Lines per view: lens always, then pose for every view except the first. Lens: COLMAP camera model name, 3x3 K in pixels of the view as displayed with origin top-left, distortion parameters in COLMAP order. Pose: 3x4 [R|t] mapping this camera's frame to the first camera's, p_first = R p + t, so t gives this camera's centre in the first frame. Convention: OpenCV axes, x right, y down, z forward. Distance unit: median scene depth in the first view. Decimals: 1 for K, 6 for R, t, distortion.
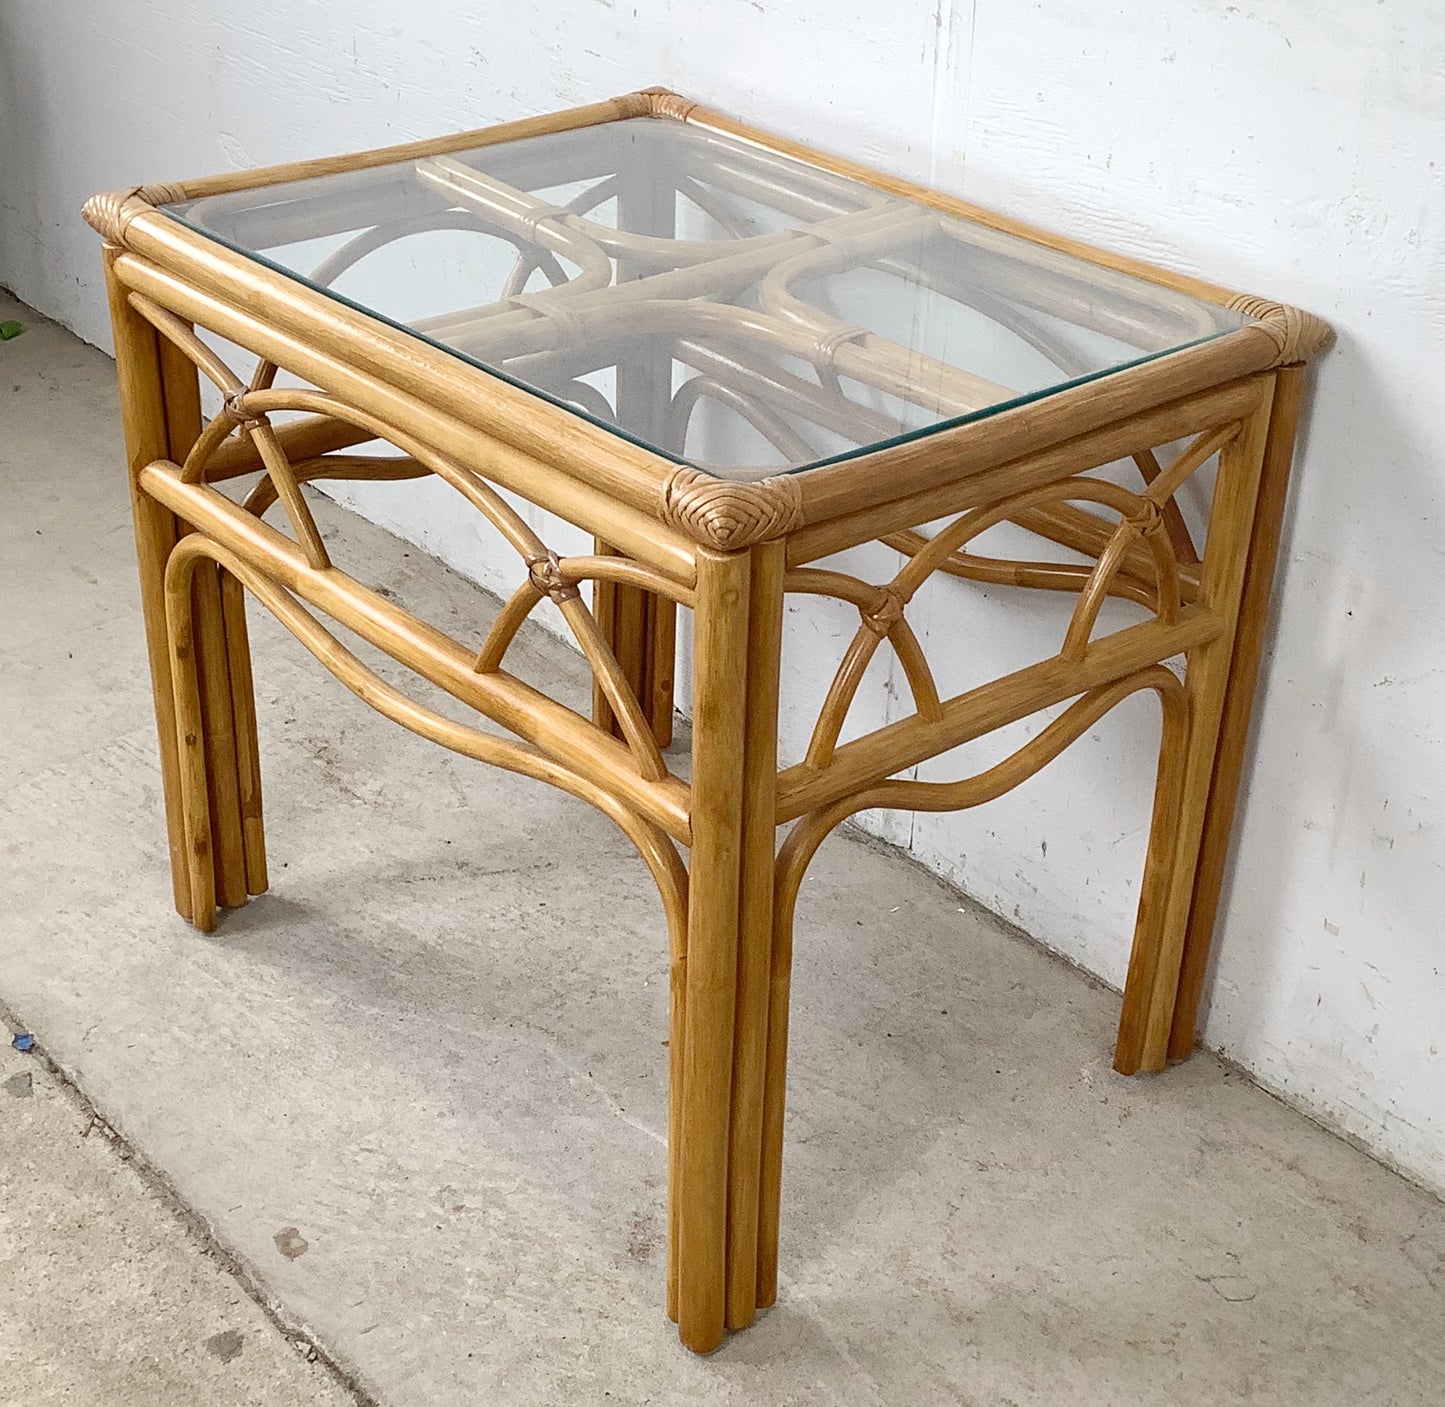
lens RADIAL K [[2351.6, 0, 746.7], [0, 2351.6, 730.5], [0, 0, 1]] dist [0.092284, 0.000000]
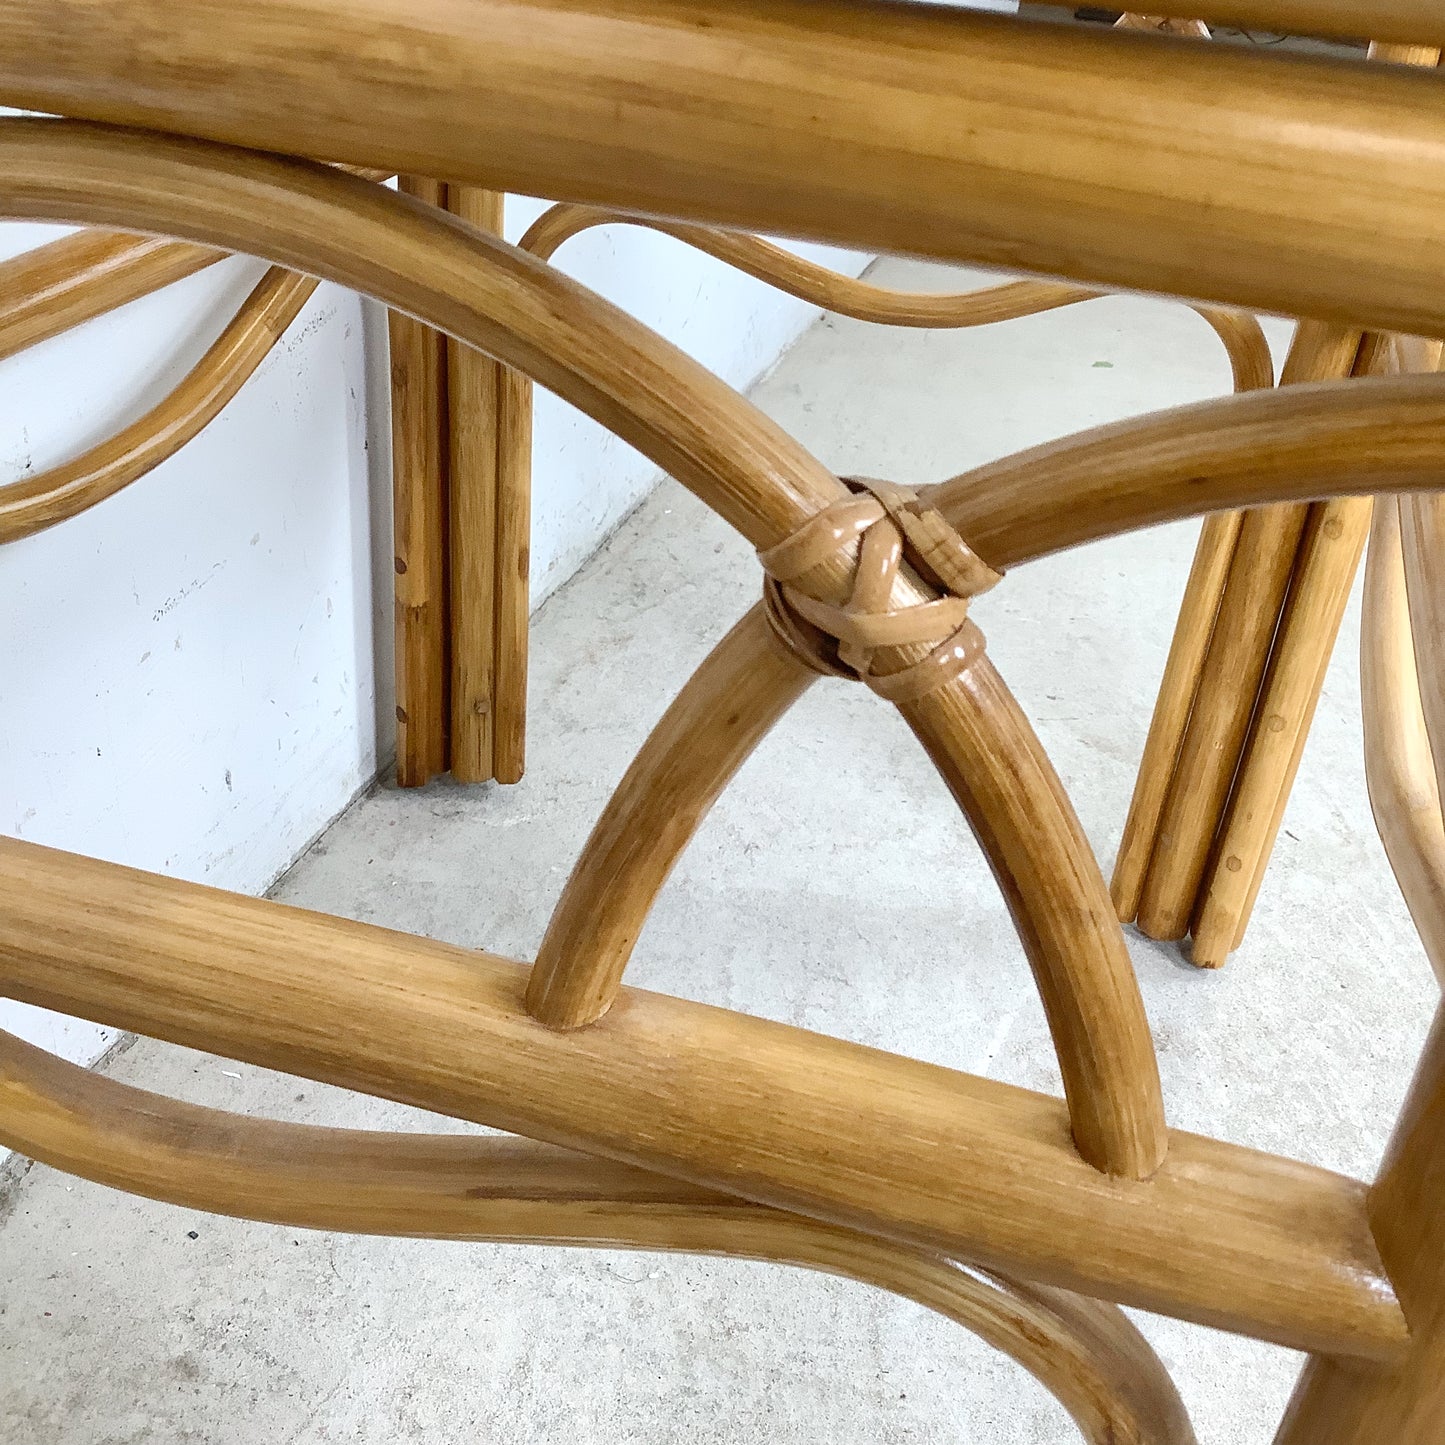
lens RADIAL K [[1759.4, 0, 719.7], [0, 1759.4, 702.0], [0, 0, 1]] dist [0.054124, 0.000000]
pose [[-0.534112, -0.489470, 0.689307, -0.291096], [0.328059, 0.631461, 0.702591, -0.281527], [-0.779167, 0.601396, -0.176695, 1.063140]]
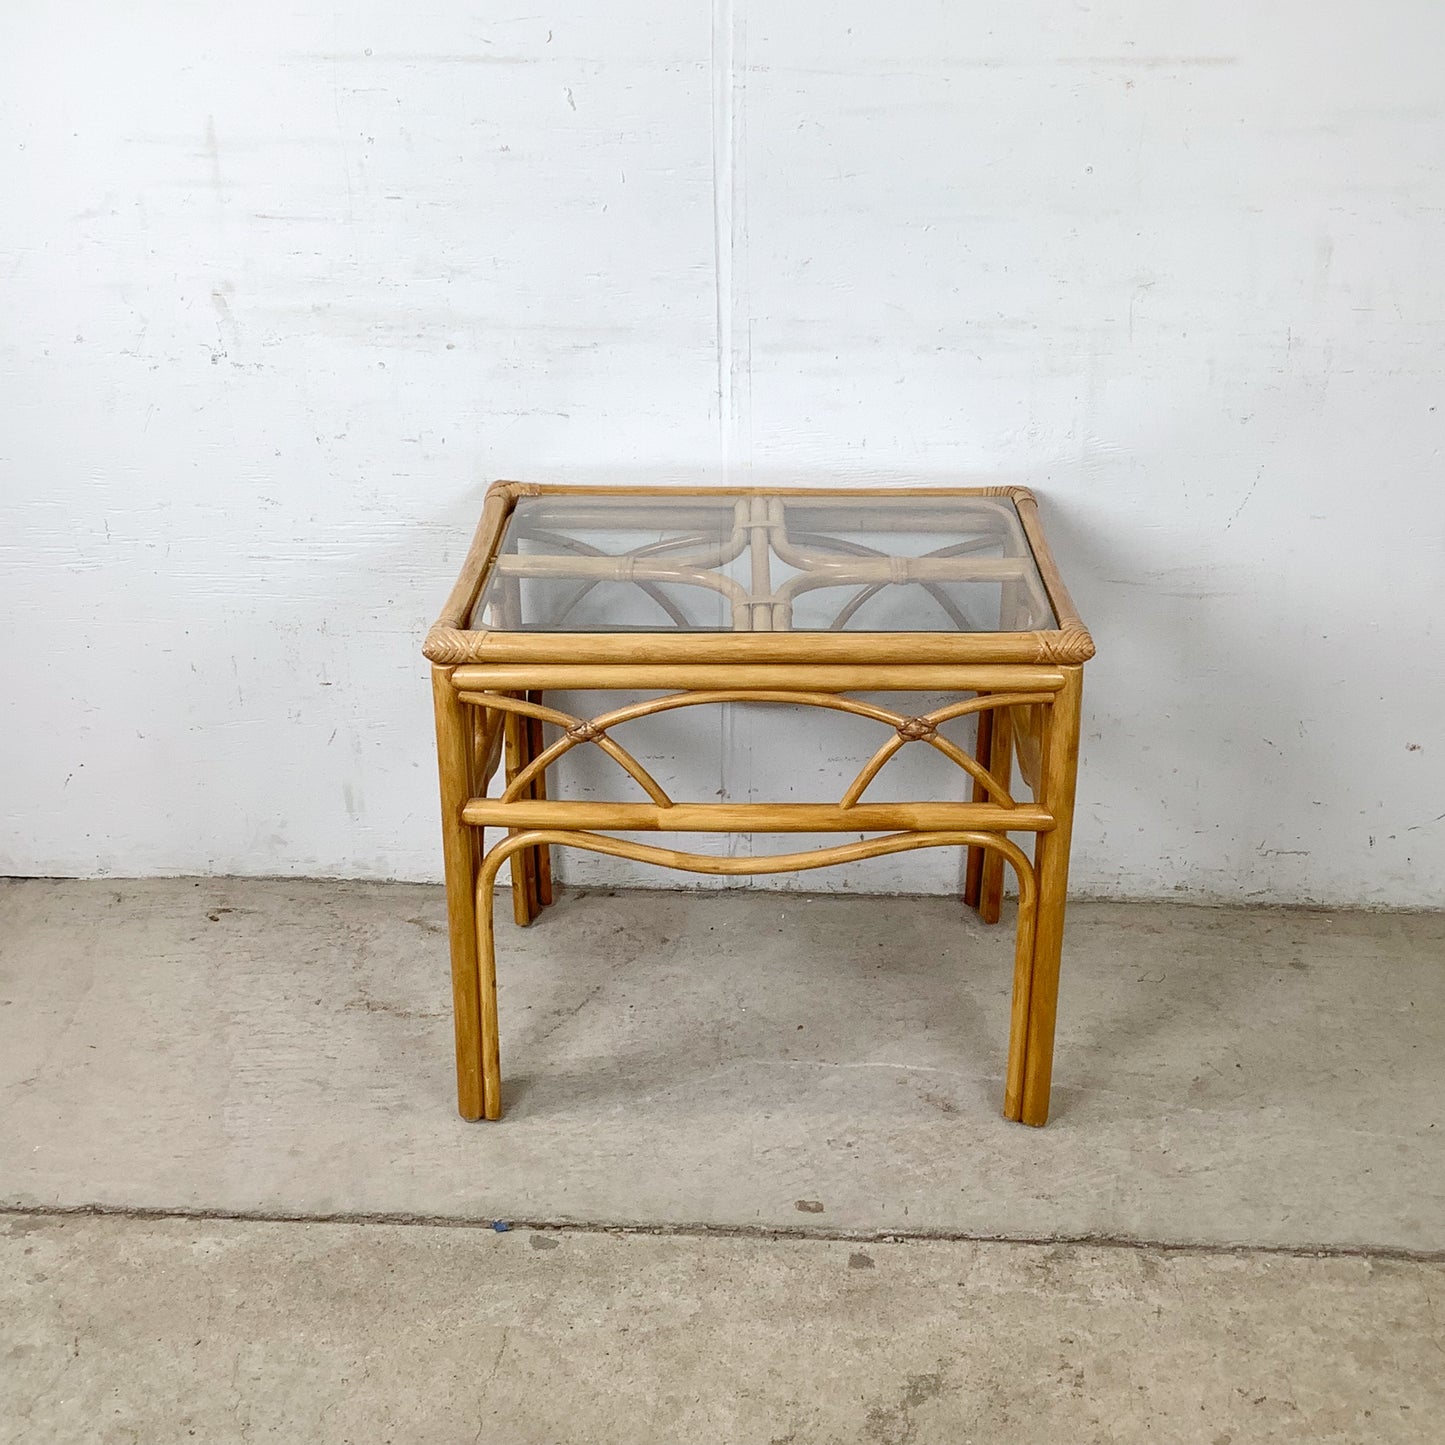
lens RADIAL K [[1989.5, 0, 704.2], [0, 1989.5, 705.3], [0, 0, 1]] dist [0.092621, 0.000000]
pose [[0.688493, -0.333489, 0.644020, -0.917707], [0.383417, 0.921135, 0.067093, -0.193138], [-0.615604, 0.200735, 0.762061, -0.036994]]
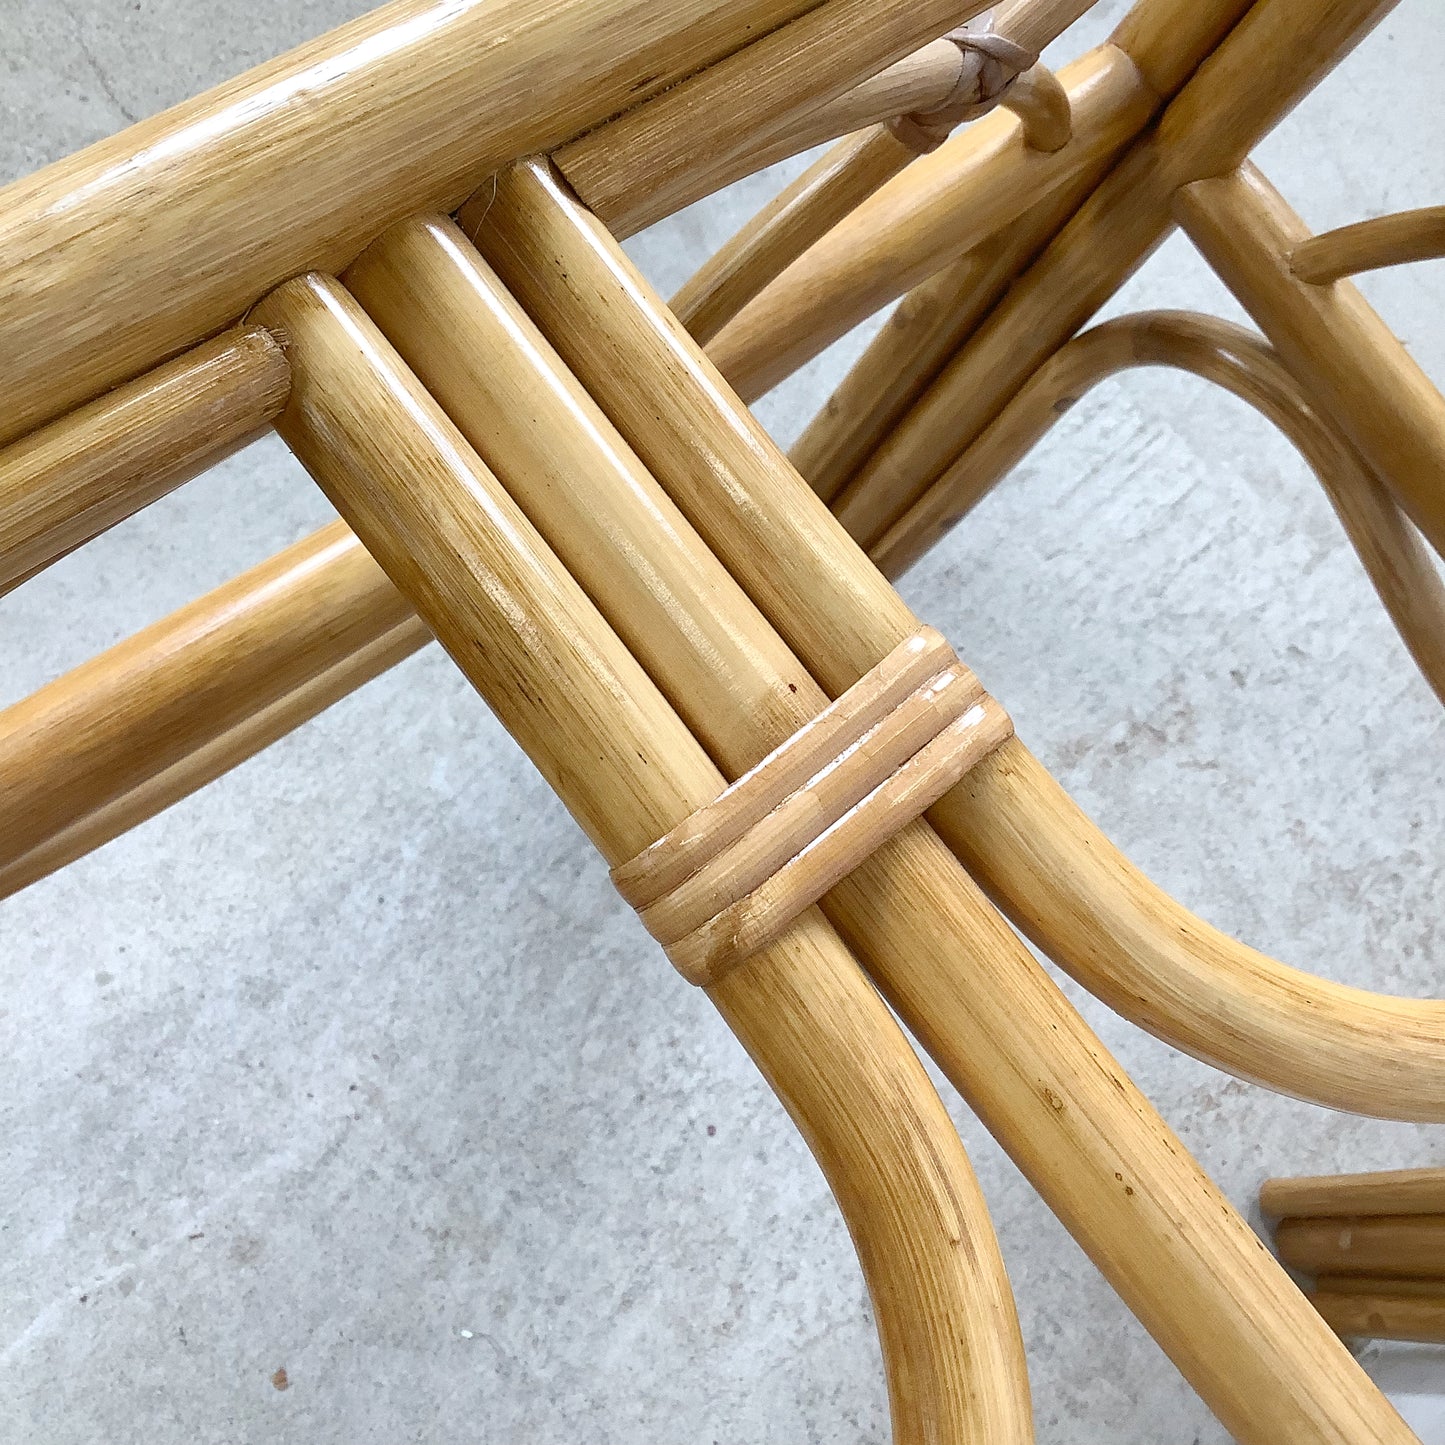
lens RADIAL K [[1759.4, 0, 718.8], [0, 1759.4, 723.7], [0, 0, 1]] dist [0.054124, 0.000000]
pose [[-0.018081, 0.944298, -0.328594, -0.045879], [-0.716620, 0.216941, 0.662867, -0.257593], [0.697230, 0.247463, 0.672780, 0.790431]]
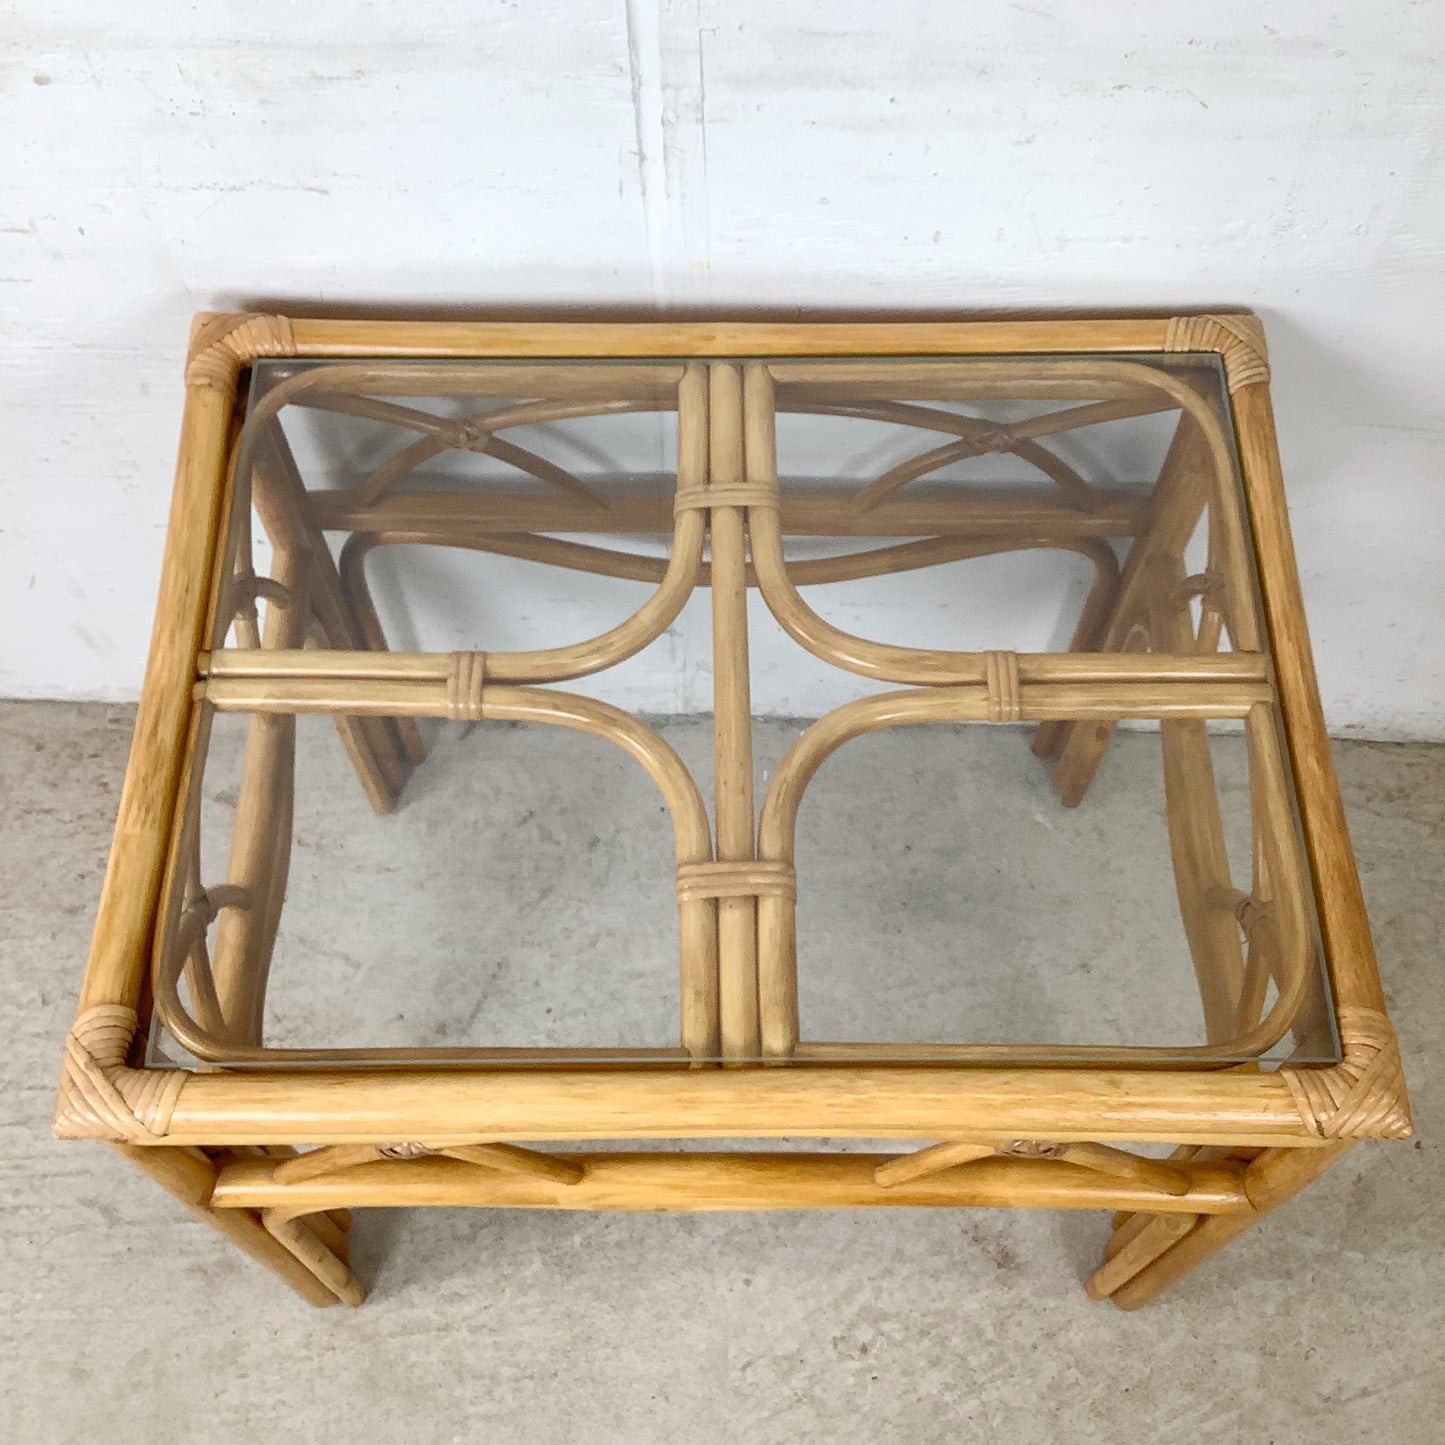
lens RADIAL K [[1759.4, 0, 709.5], [0, 1759.4, 723.1], [0, 0, 1]] dist [0.054124, 0.000000]
pose [[0.666825, -0.680200, 0.304422, -0.214518], [0.395200, 0.669105, 0.629377, -0.535626], [-0.631792, -0.299377, 0.714991, 0.499486]]
